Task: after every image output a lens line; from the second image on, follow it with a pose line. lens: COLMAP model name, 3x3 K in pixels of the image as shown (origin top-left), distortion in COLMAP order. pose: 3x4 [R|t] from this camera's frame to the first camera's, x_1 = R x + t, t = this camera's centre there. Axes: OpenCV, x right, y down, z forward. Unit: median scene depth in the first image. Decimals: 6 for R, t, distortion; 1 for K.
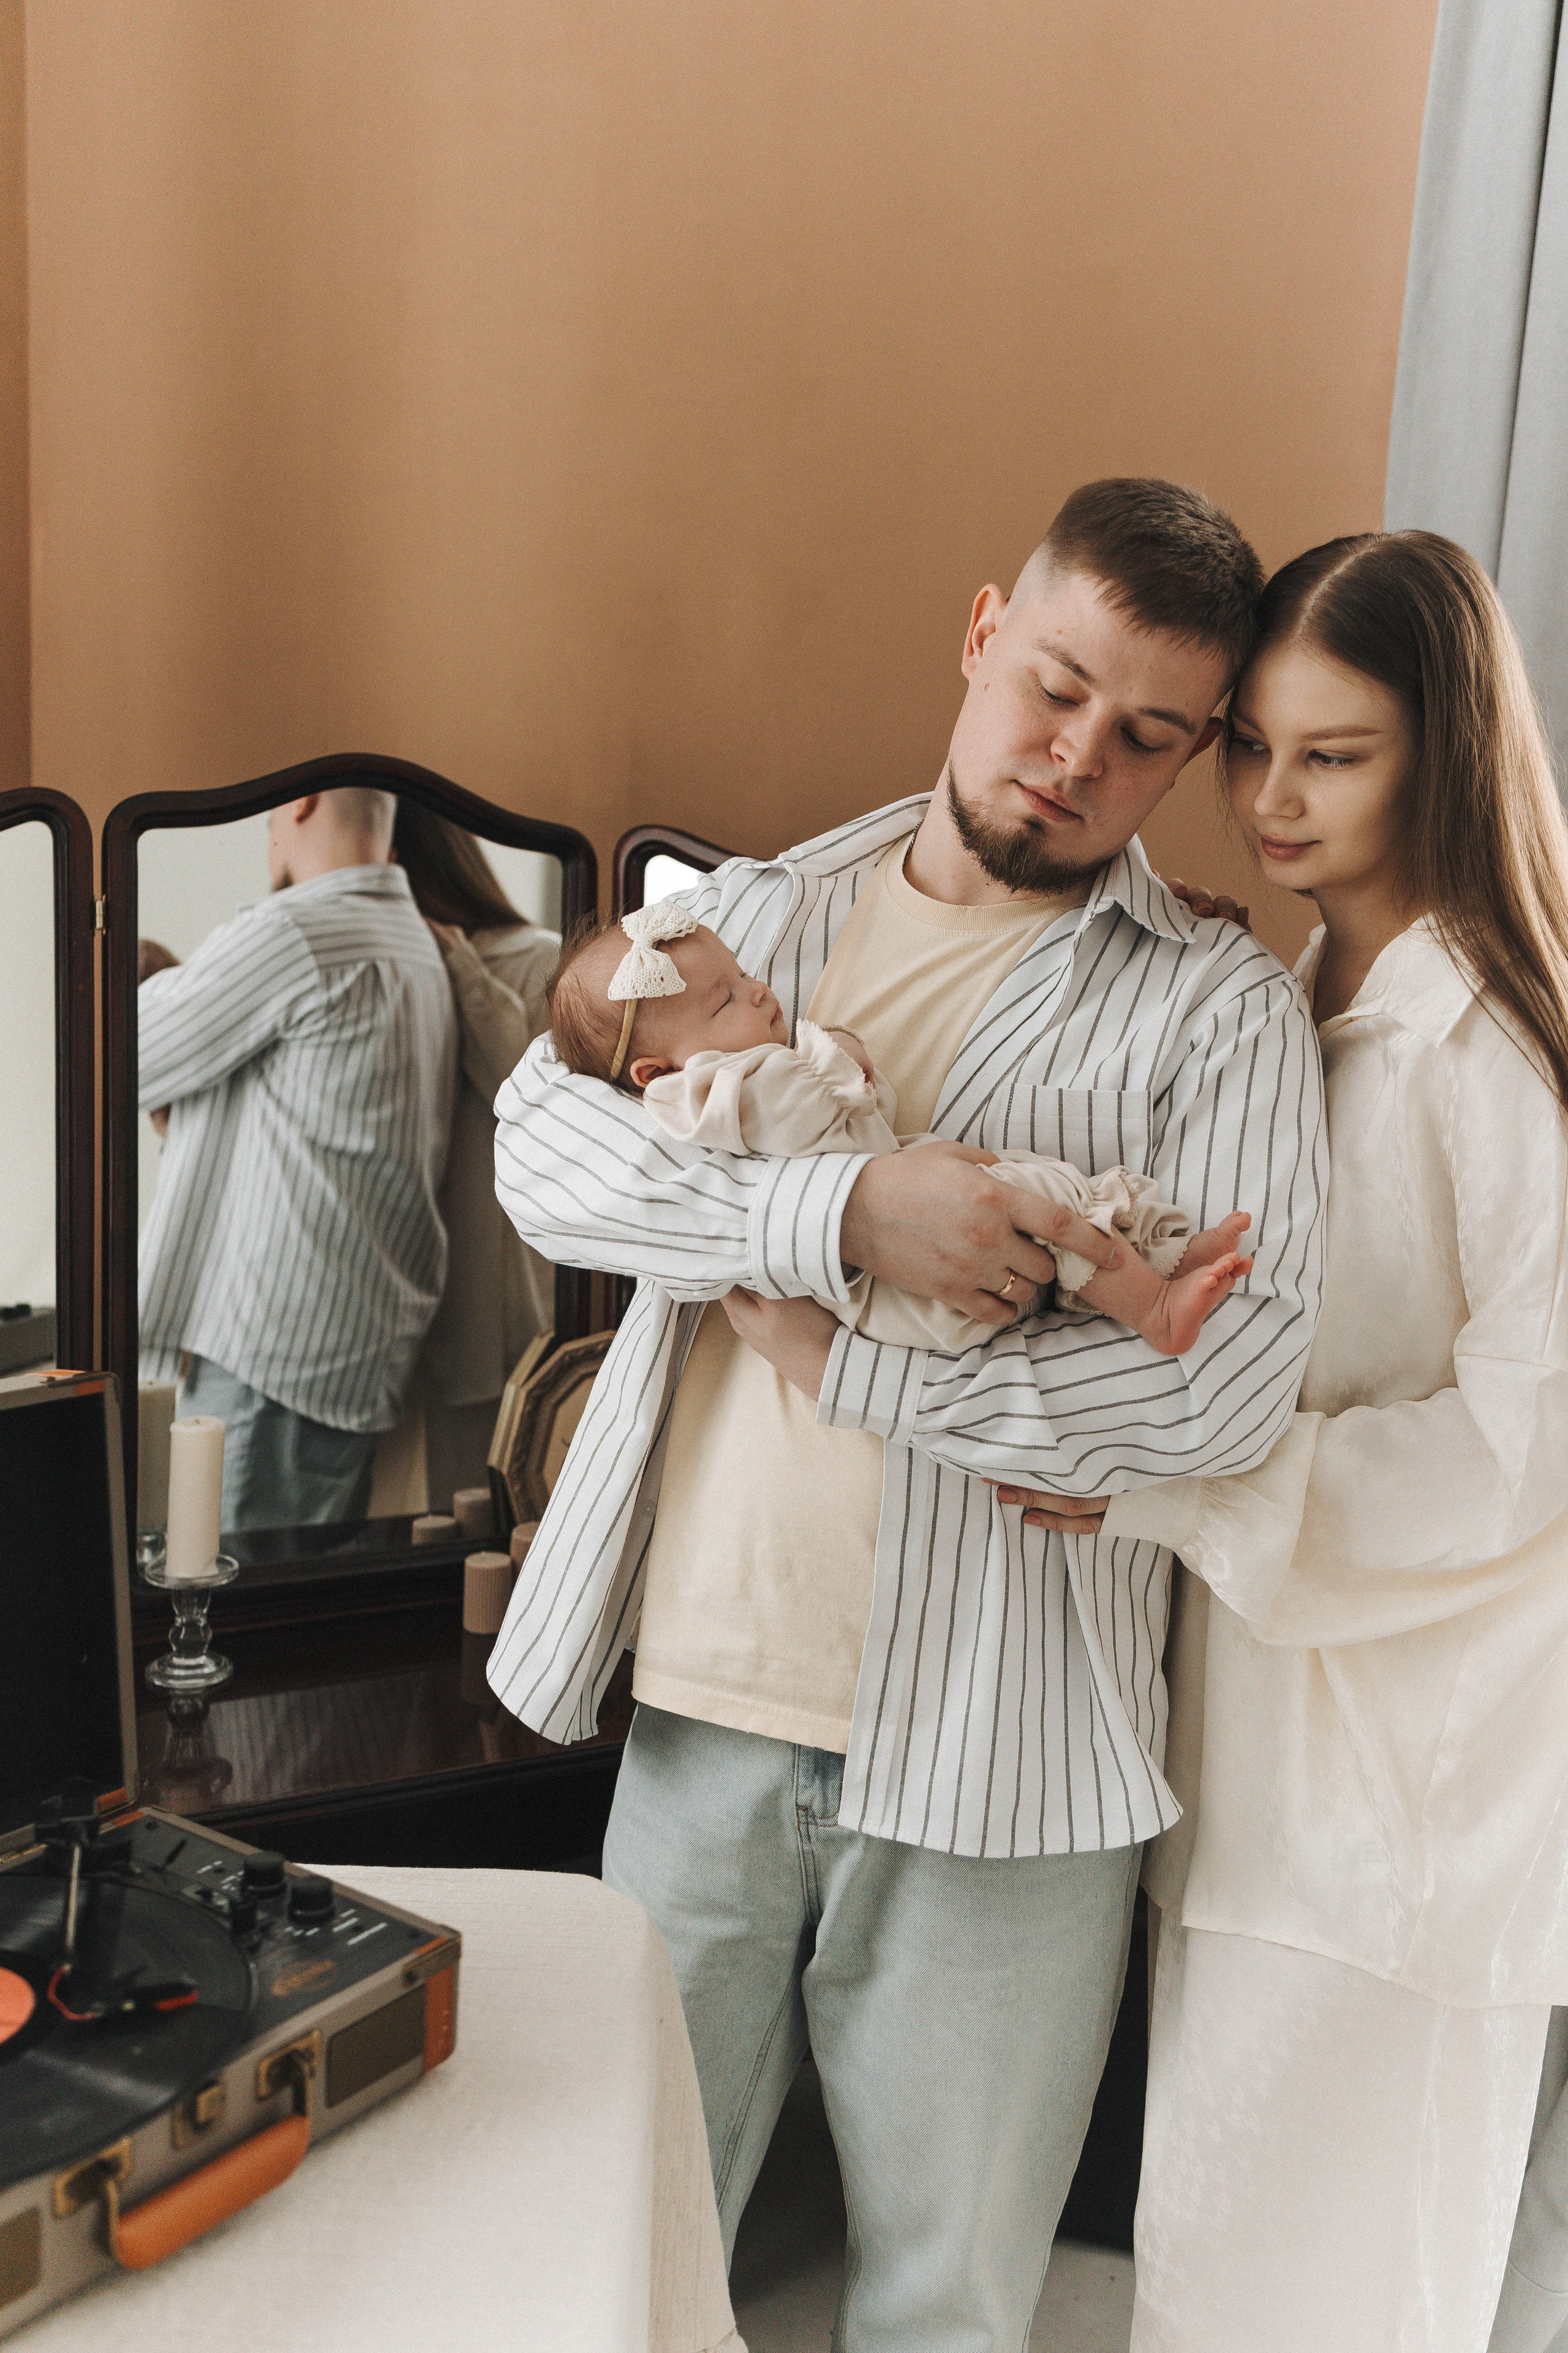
lens RADIAL K [[2048.4, 0, 784.0], [0, 2048.4, 1176.5], [0, 0, 1]] dist [0.033014, 0.003851]
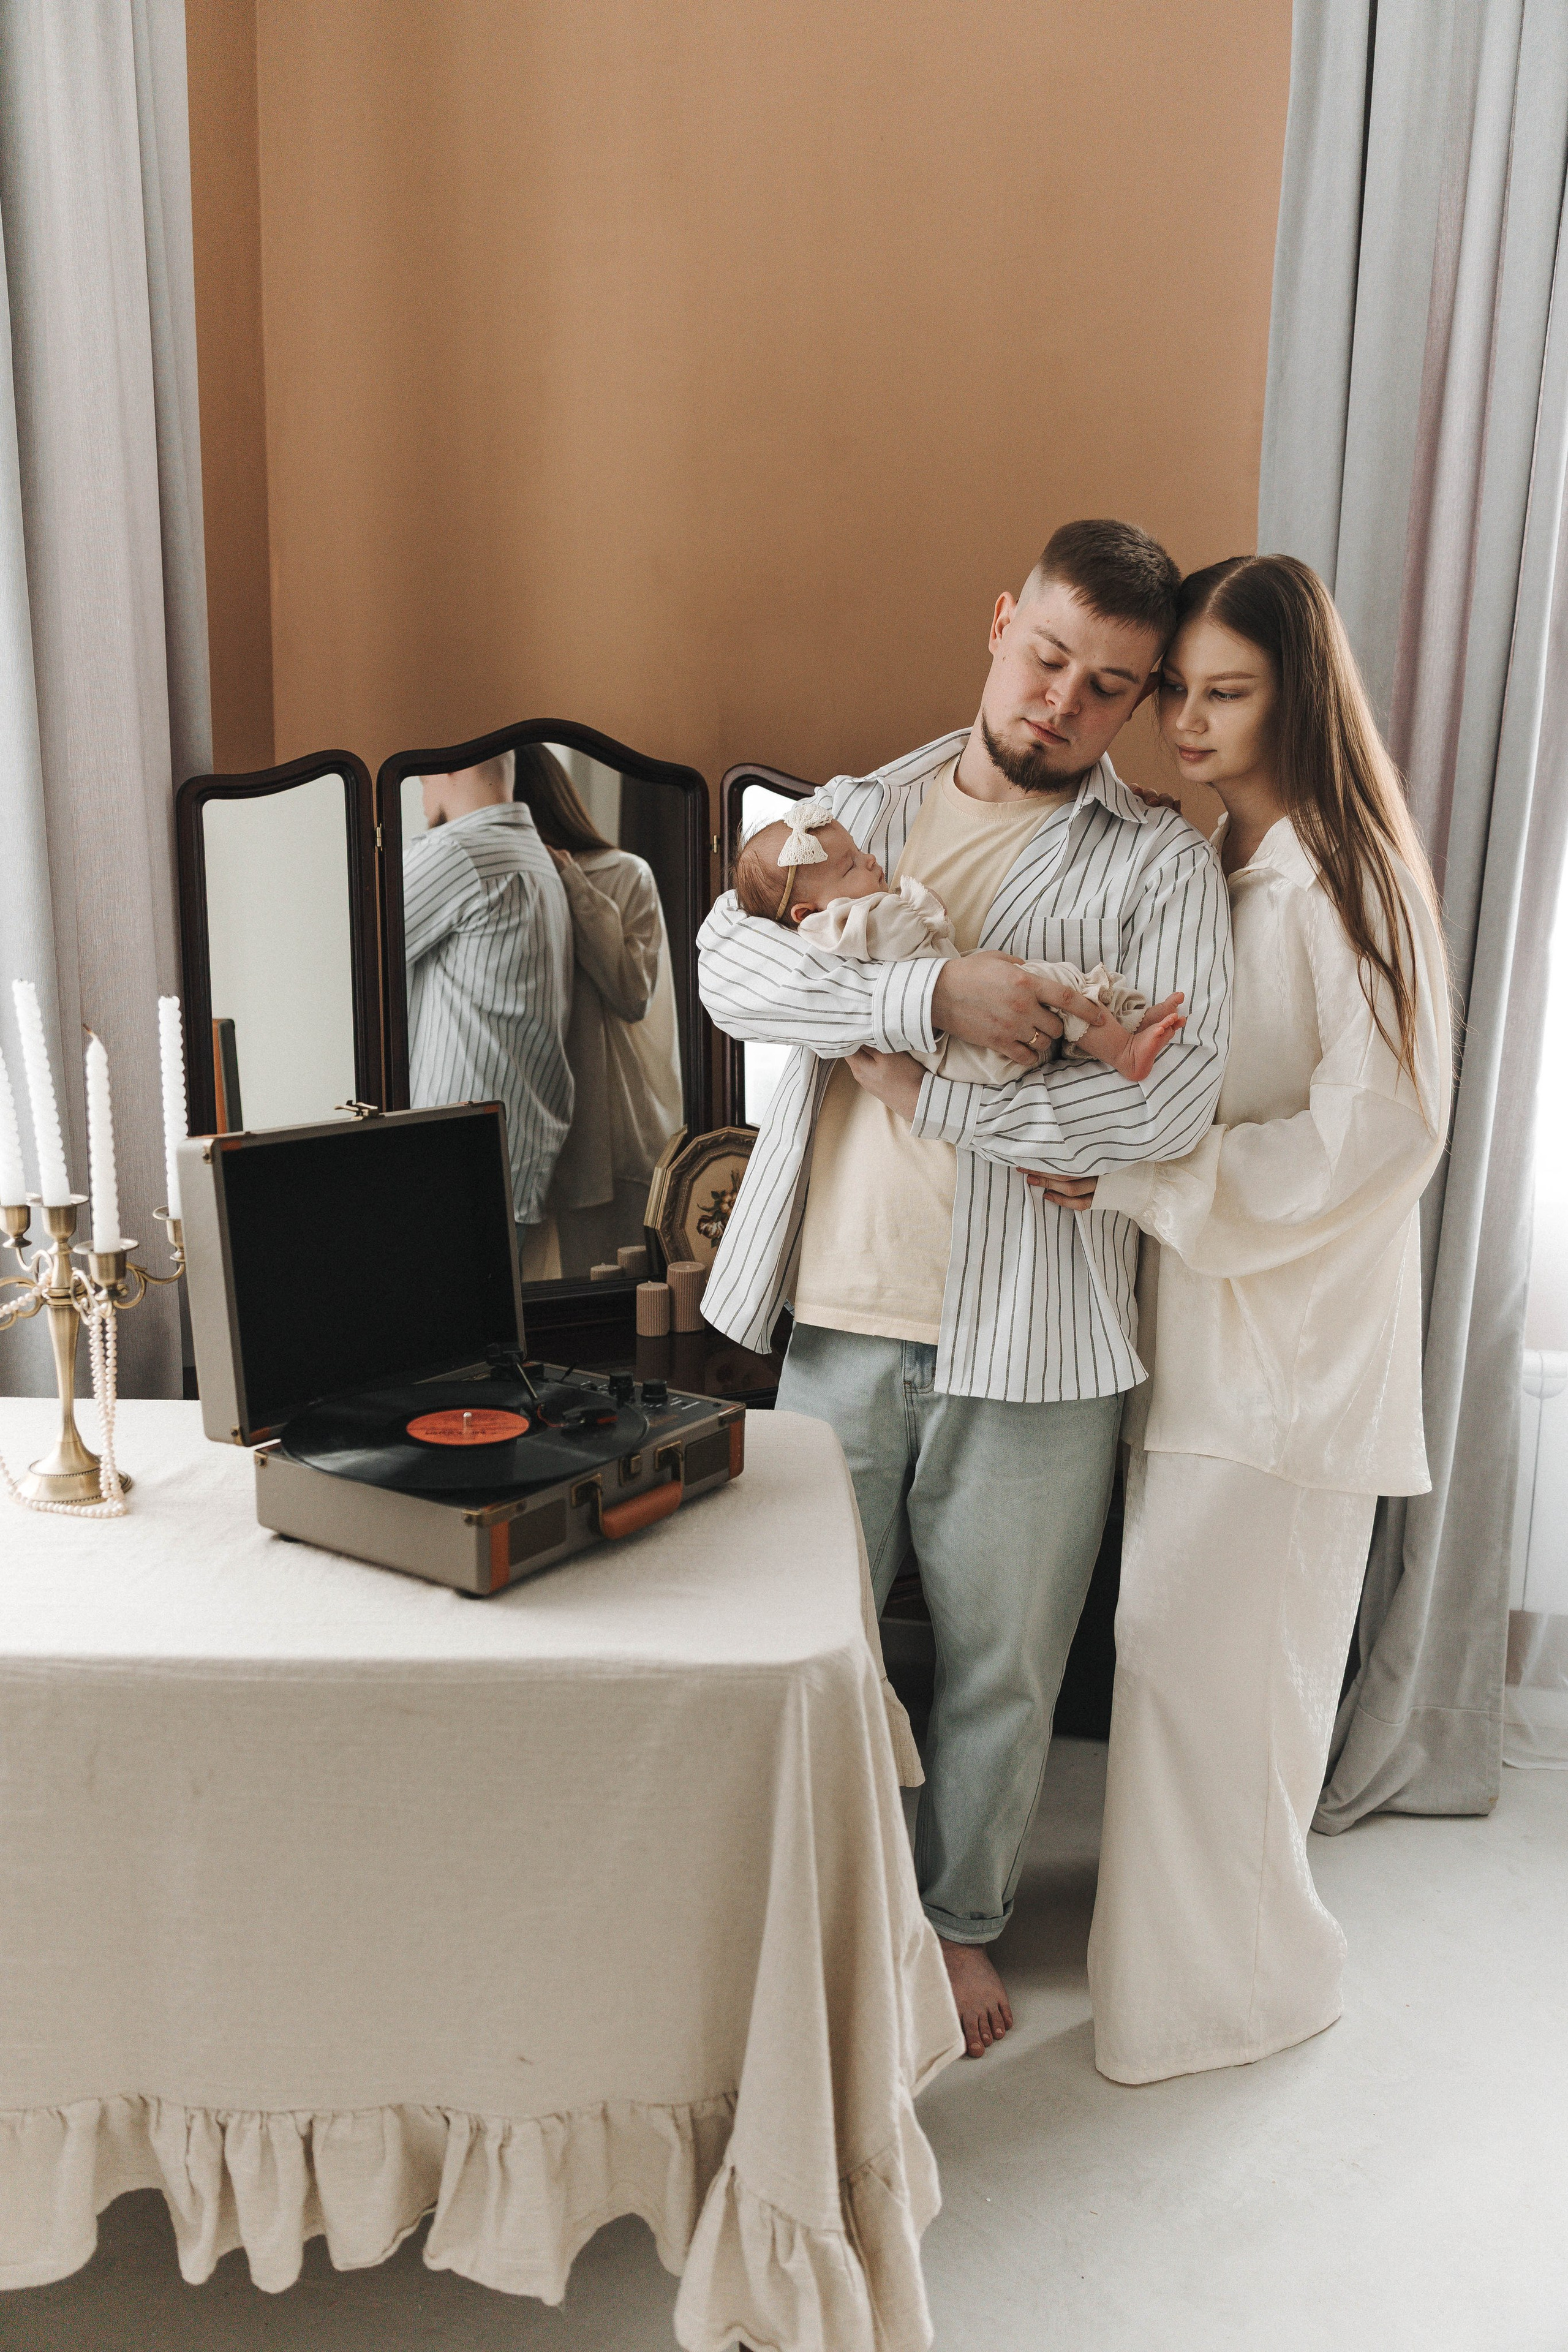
lens RADIAL K [[1780.7, 0, 784.0], [0, 1780.7, 1176.0], [0, 0, 1]] dist [0.008410, -0.003733]
pose [[0.999155, -0.035693, 0.020394, -0.108858], [0.034577, 0.998014, 0.052653, 0.074534], [-0.022232, -0.051903, 0.998405, -0.356541]]
